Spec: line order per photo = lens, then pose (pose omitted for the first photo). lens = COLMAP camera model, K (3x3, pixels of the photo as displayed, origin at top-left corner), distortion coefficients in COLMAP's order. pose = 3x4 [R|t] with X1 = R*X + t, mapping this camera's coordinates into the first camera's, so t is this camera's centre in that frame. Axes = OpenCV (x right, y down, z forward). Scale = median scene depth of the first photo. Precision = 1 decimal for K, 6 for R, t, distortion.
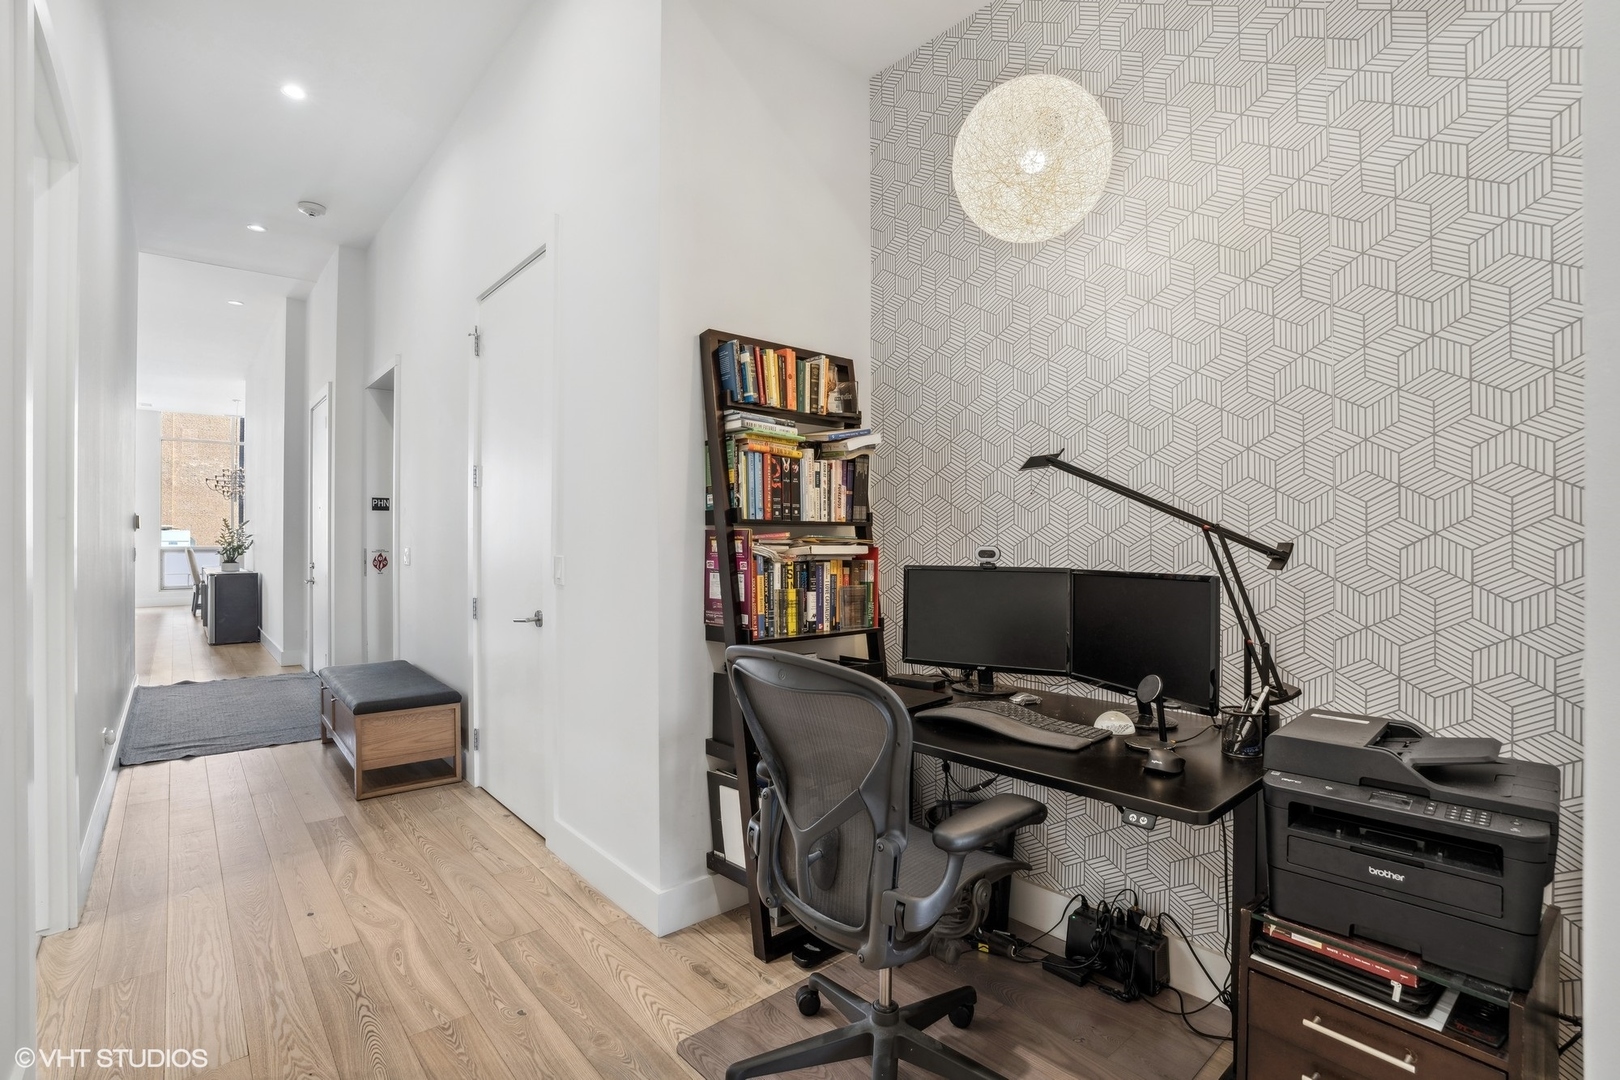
lens RADIAL K [[742.5, 0, 802.3], [0, 742.5, 536.3], [0, 0, 1]] dist [-0.025759, 0.008595]
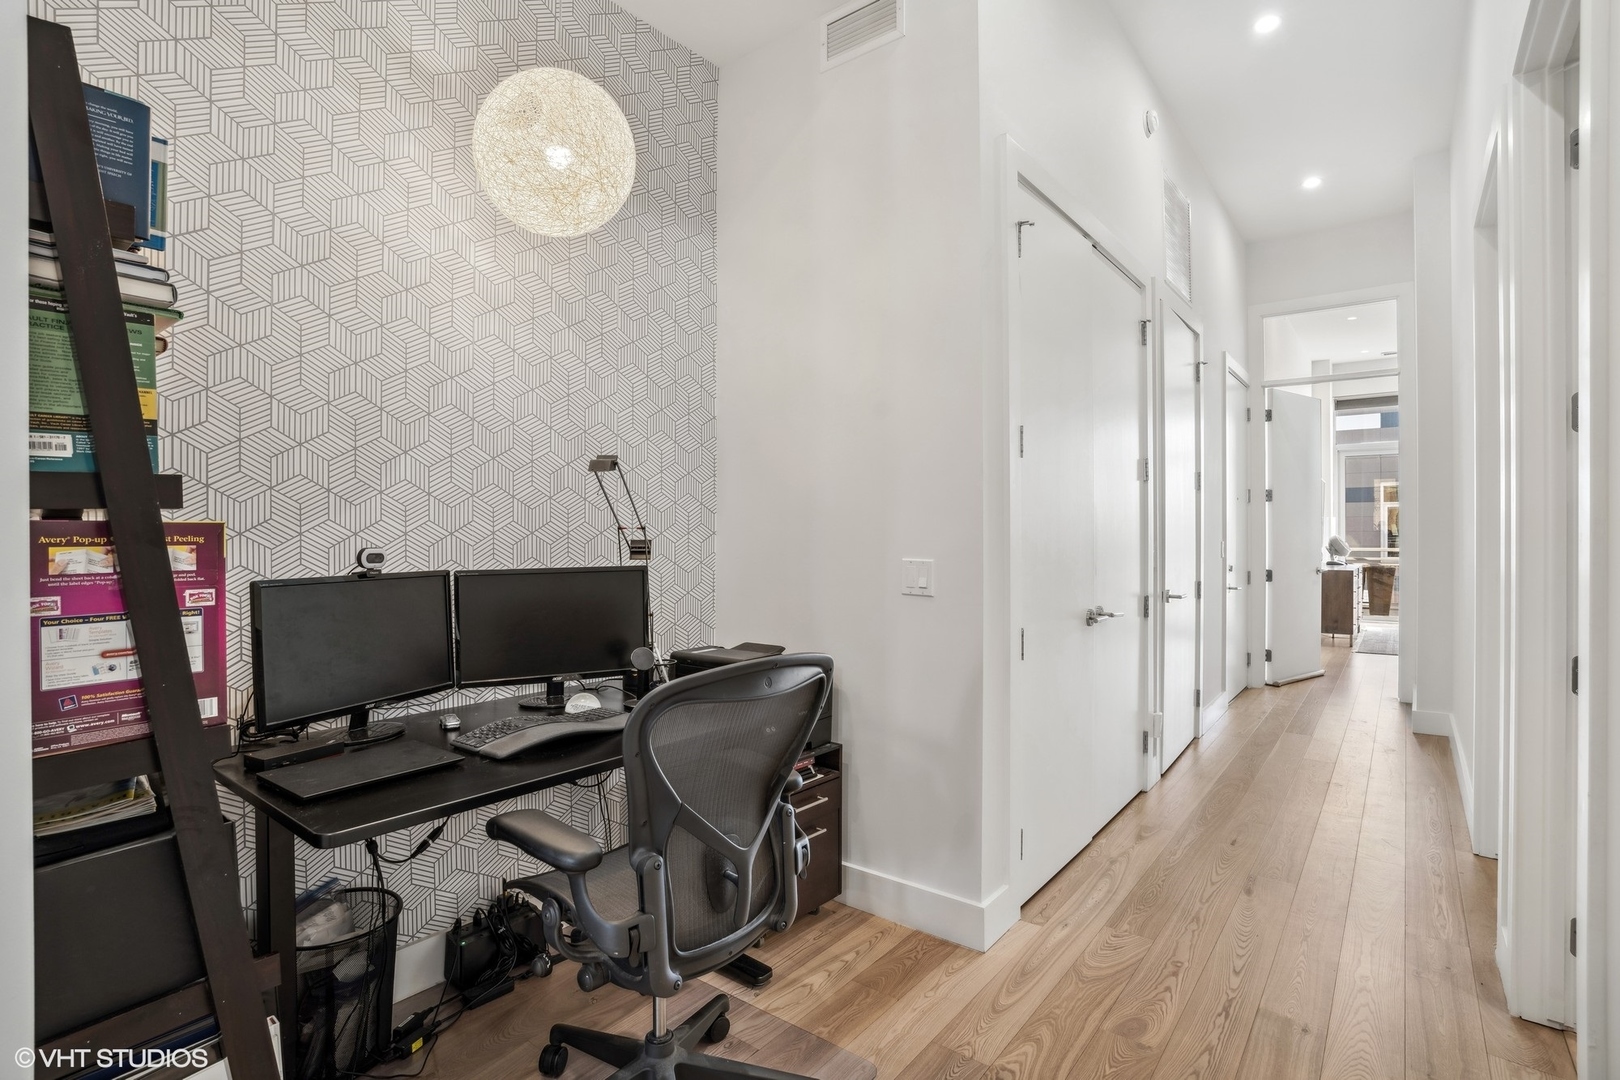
lens RADIAL K [[745.3, 0, 801.7], [0, 745.3, 535.6], [0, 0, 1]] dist [-0.014726, 0.001908]
pose [[-0.129715, -0.001313, 0.991550, -0.579976], [0.005694, 0.999982, 0.002069, 0.001341], [-0.991535, 0.005914, -0.129705, 0.653227]]
